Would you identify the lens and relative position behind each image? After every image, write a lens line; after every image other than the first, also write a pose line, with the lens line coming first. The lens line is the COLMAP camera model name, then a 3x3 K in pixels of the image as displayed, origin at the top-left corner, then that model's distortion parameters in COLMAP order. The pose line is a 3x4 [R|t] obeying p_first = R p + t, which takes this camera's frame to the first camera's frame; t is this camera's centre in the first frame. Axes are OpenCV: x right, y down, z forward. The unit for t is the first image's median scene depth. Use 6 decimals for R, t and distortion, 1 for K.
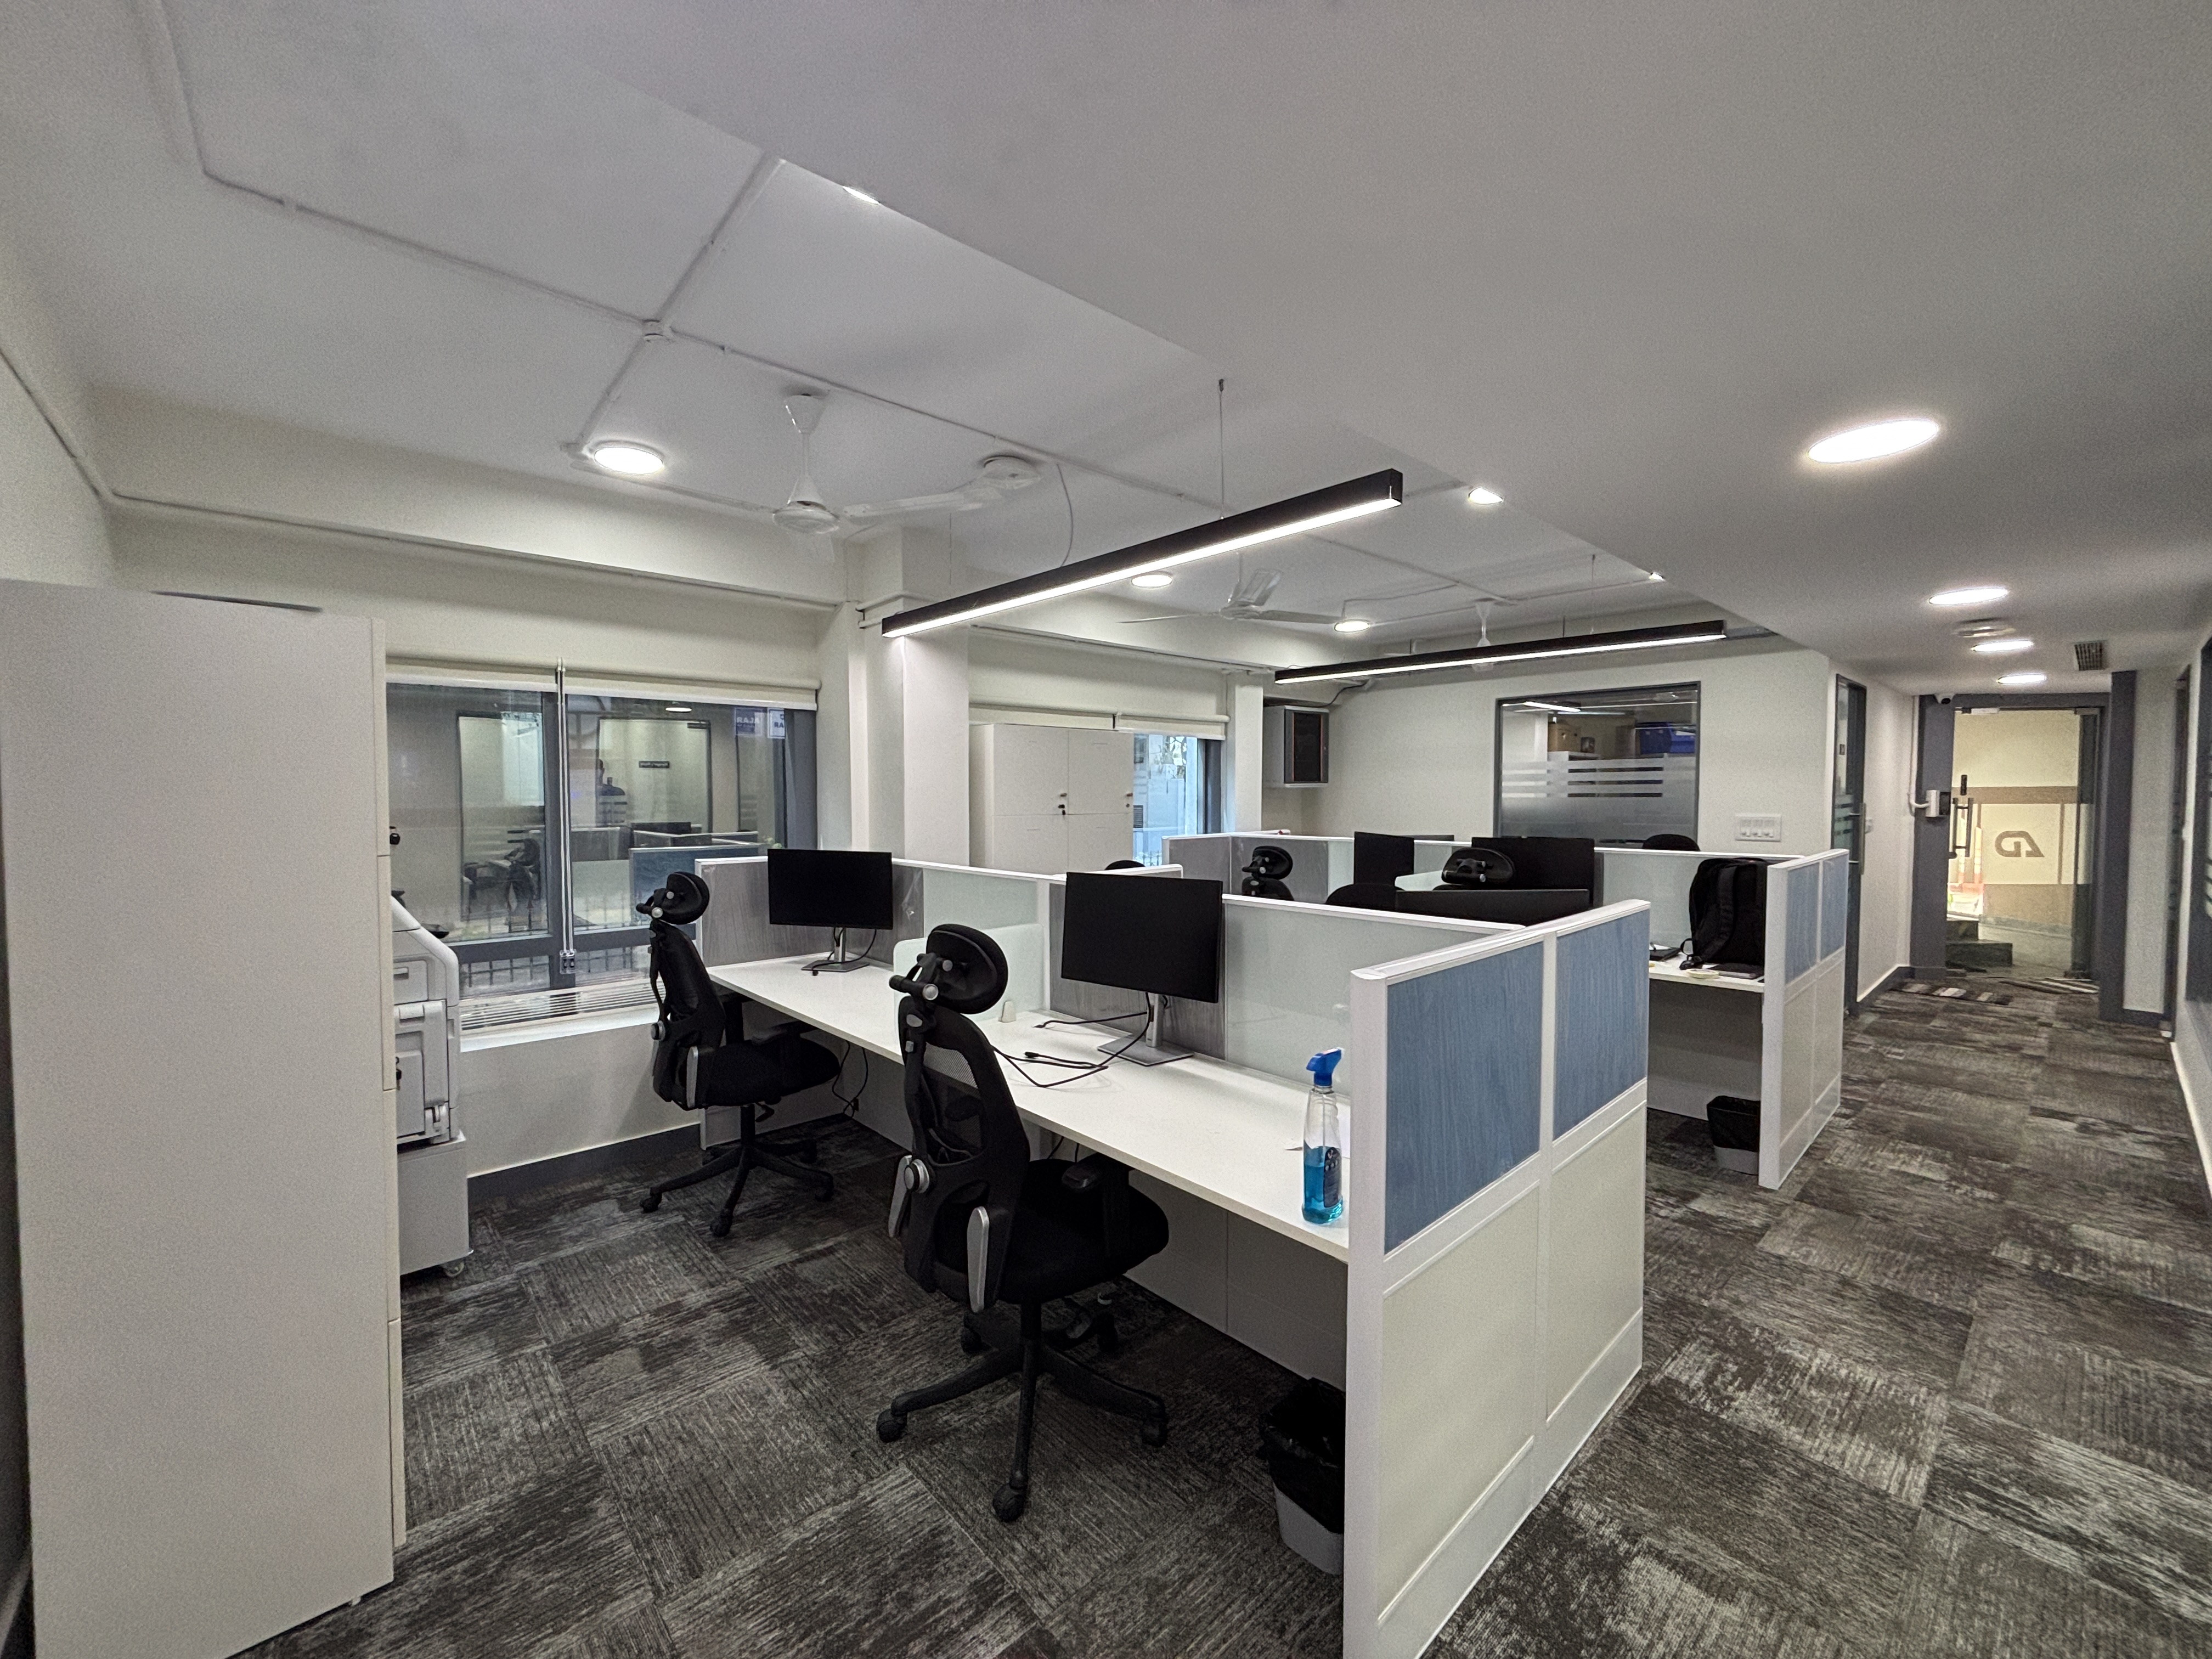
lens RADIAL K [[892.9, 0, 1099.4], [0, 892.9, 830.0], [0, 0, 1]] dist [0.000677, 0.000002]
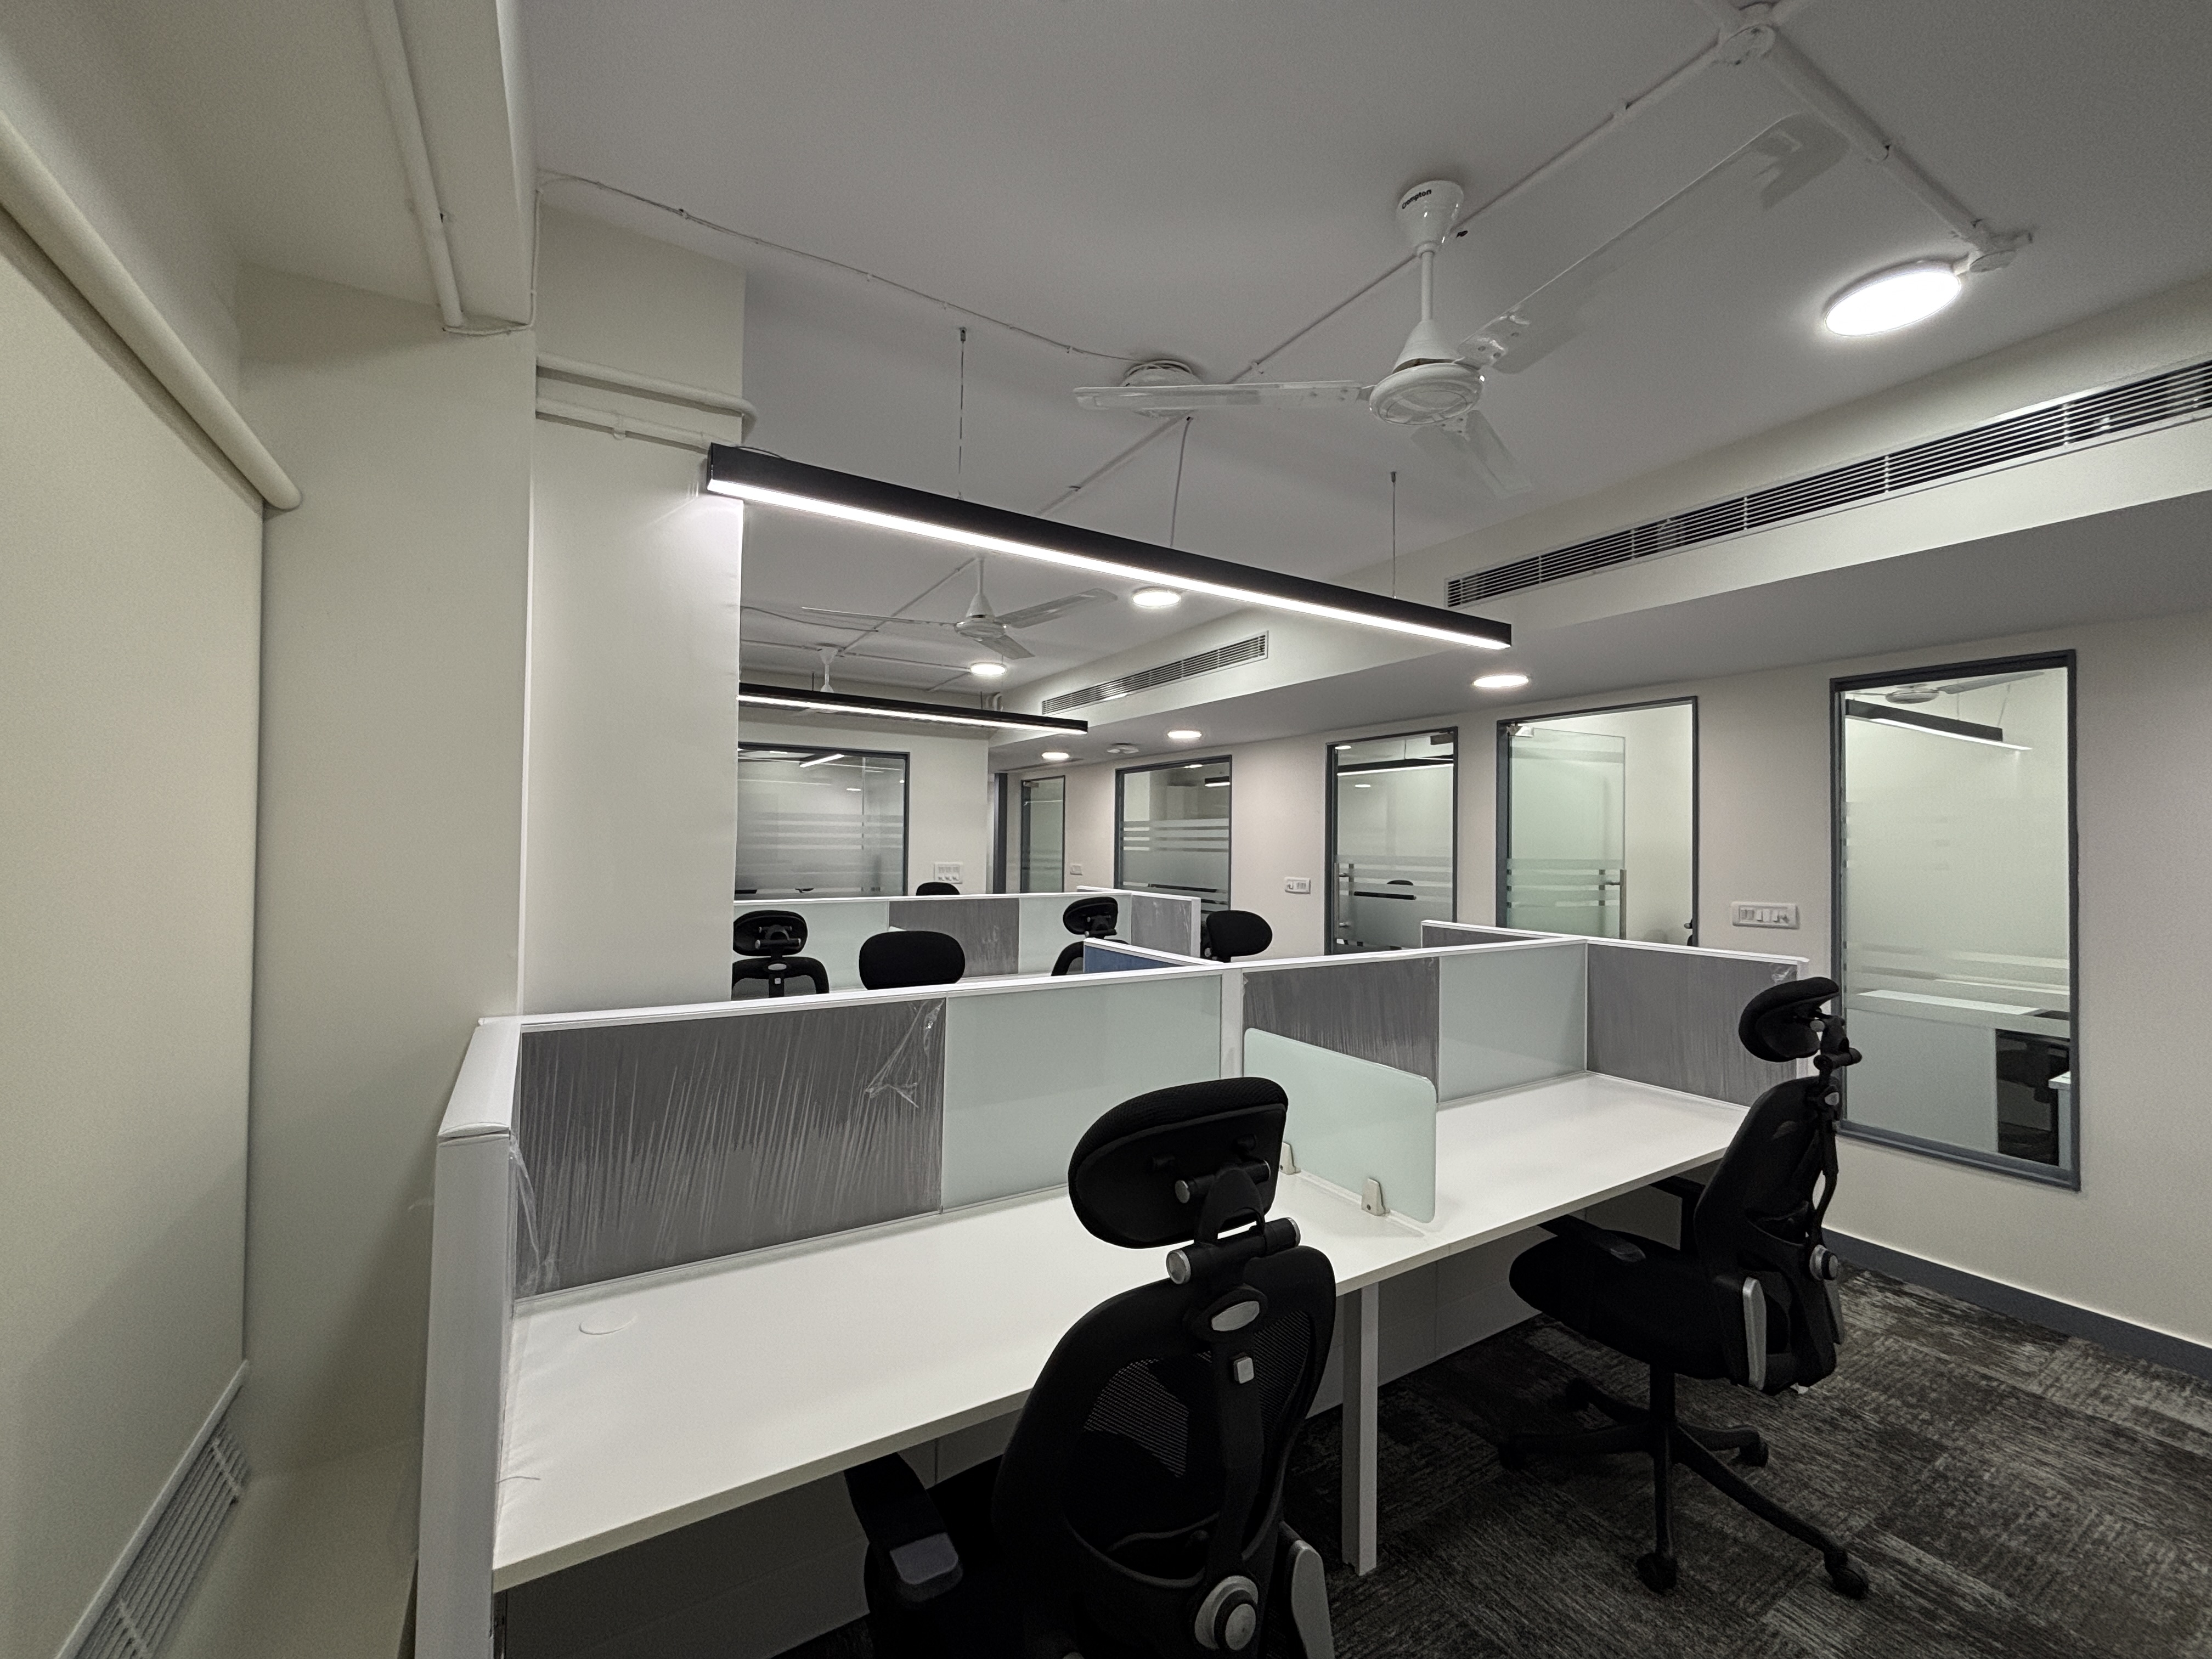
lens RADIAL K [[892.9, 0, 1096.8], [0, 892.9, 837.1], [0, 0, 1]] dist [0.000677, 0.000002]
pose [[0.190402, 0.011472, 0.981639, -0.940630], [0.030954, 0.999364, -0.017683, -0.051387], [-0.981218, 0.033752, 0.189926, 1.116143]]
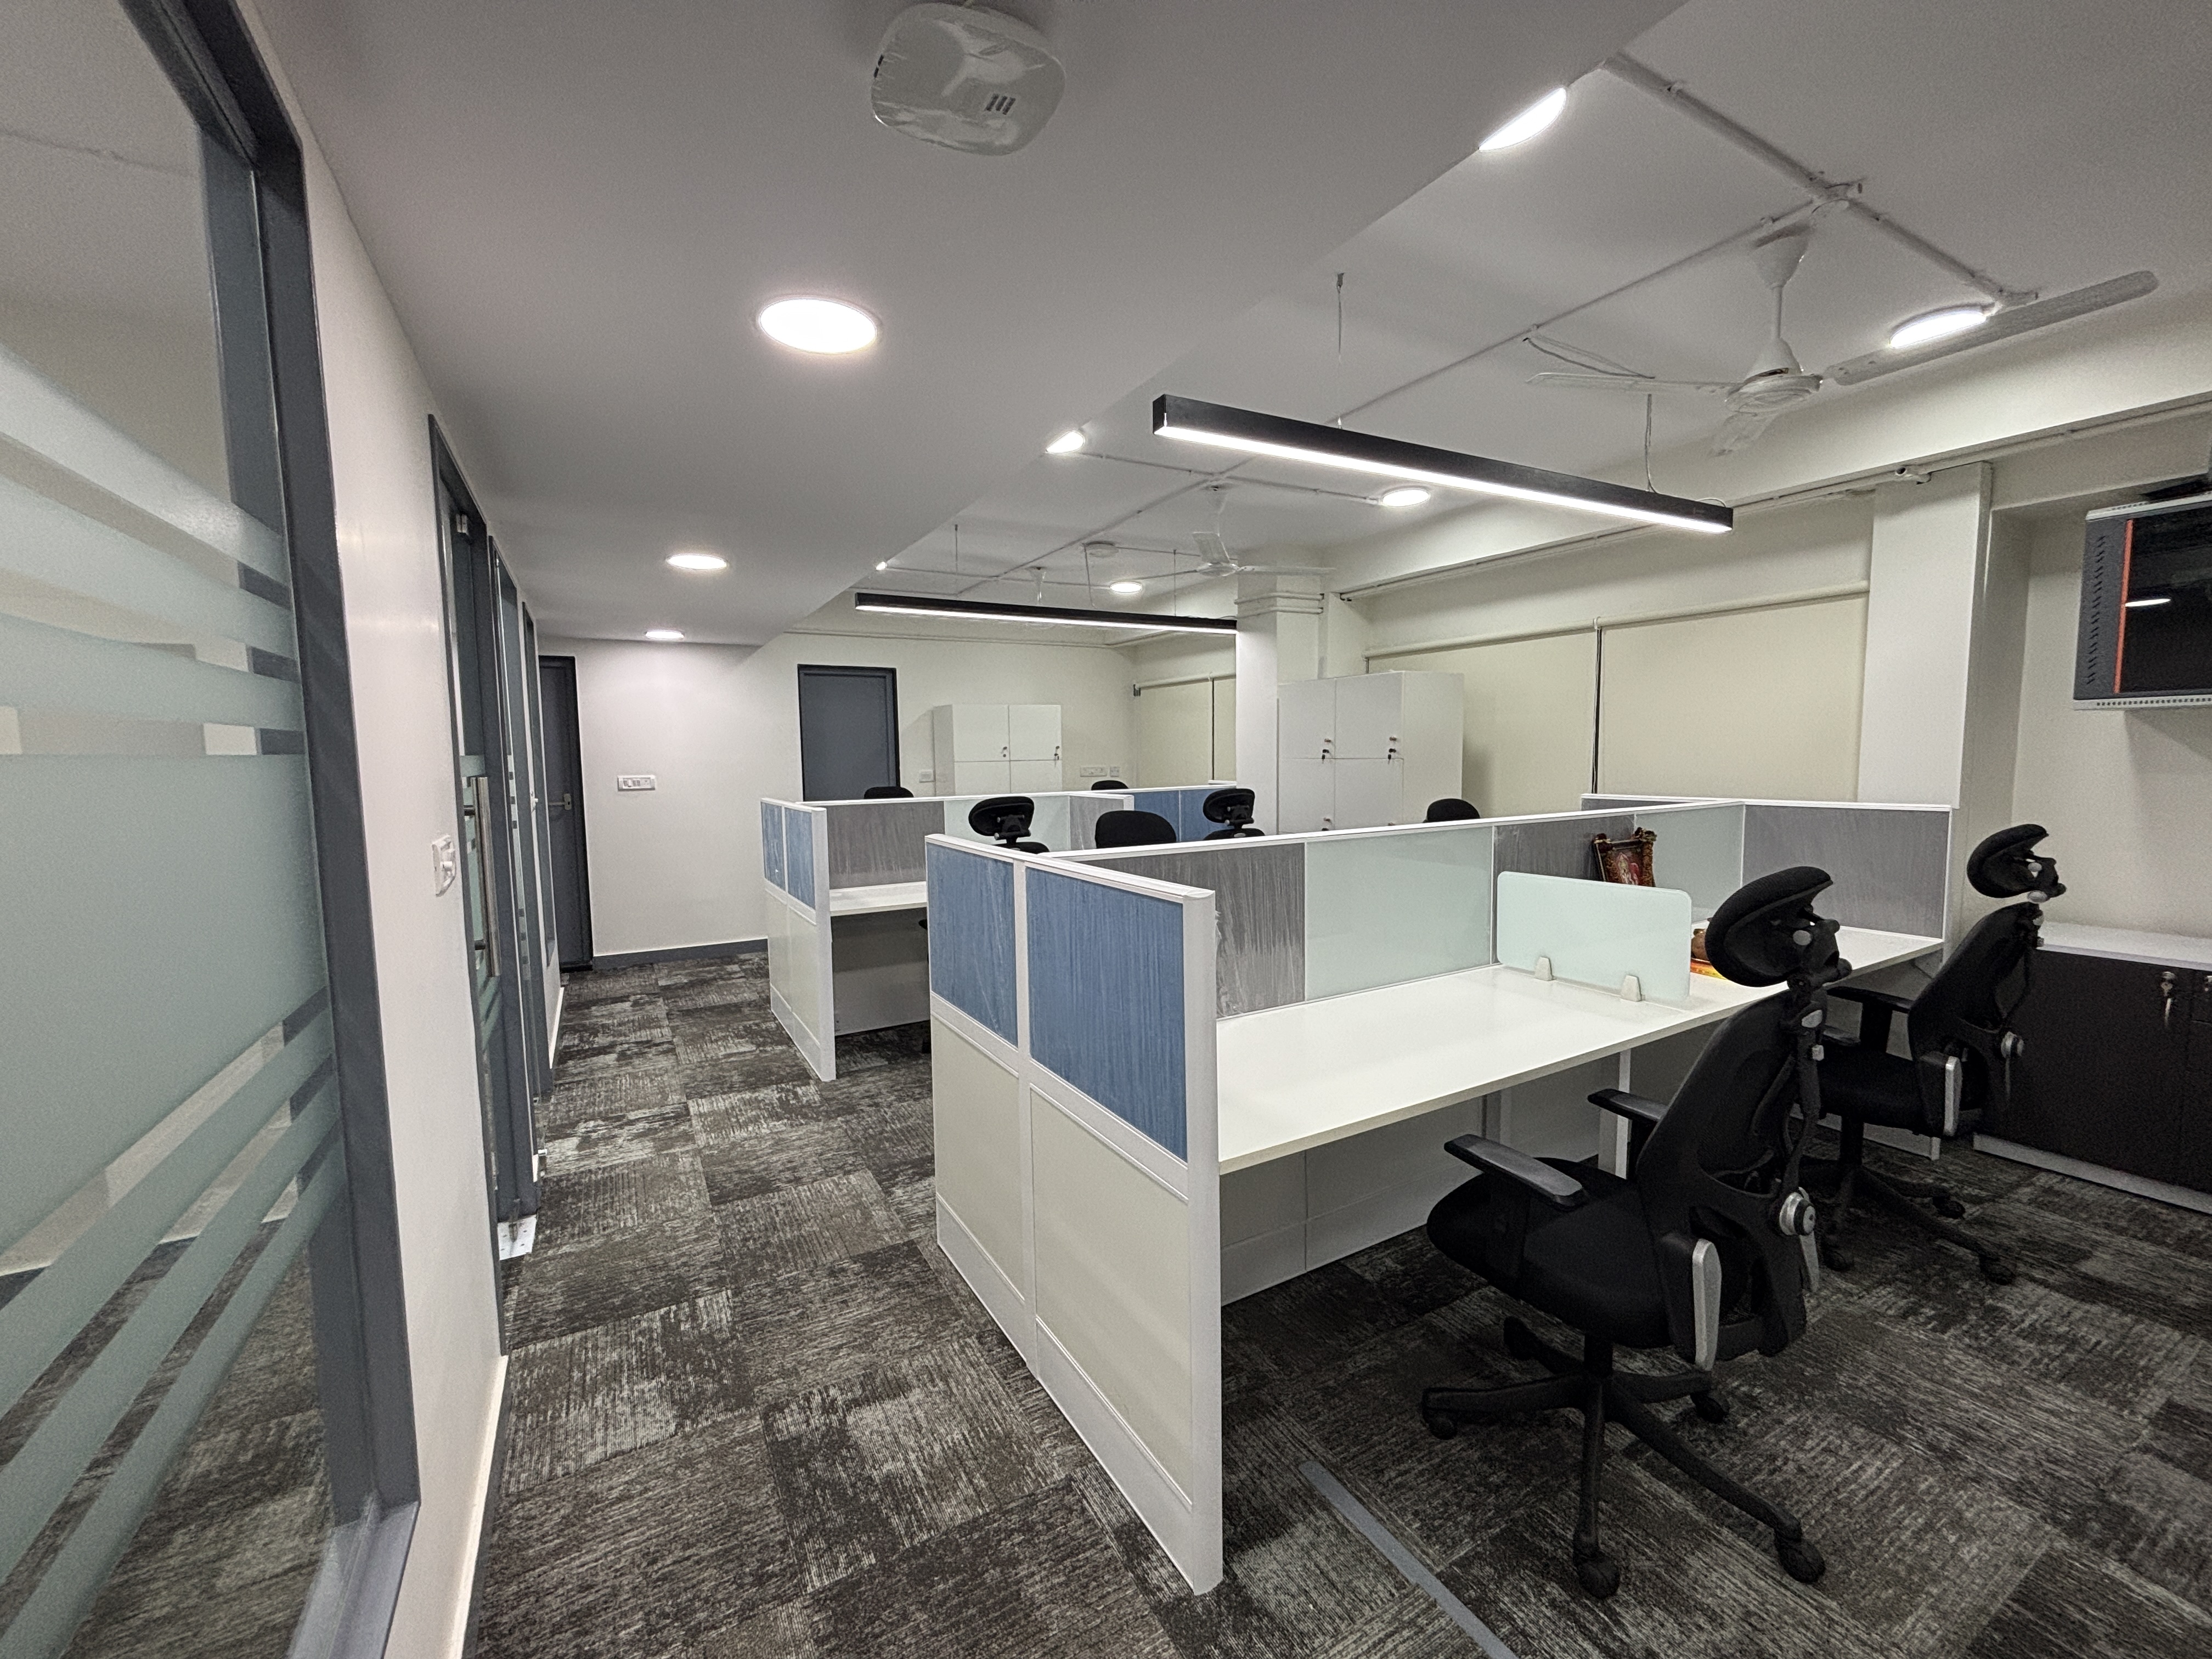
lens RADIAL K [[892.9, 0, 1094.5], [0, 892.9, 830.6], [0, 0, 1]] dist [0.000677, 0.000002]
pose [[-0.222633, 0.092453, -0.970509, 1.884095], [-0.024794, 0.994634, 0.100439, -0.056111], [0.974587, 0.046424, -0.219146, 1.662706]]
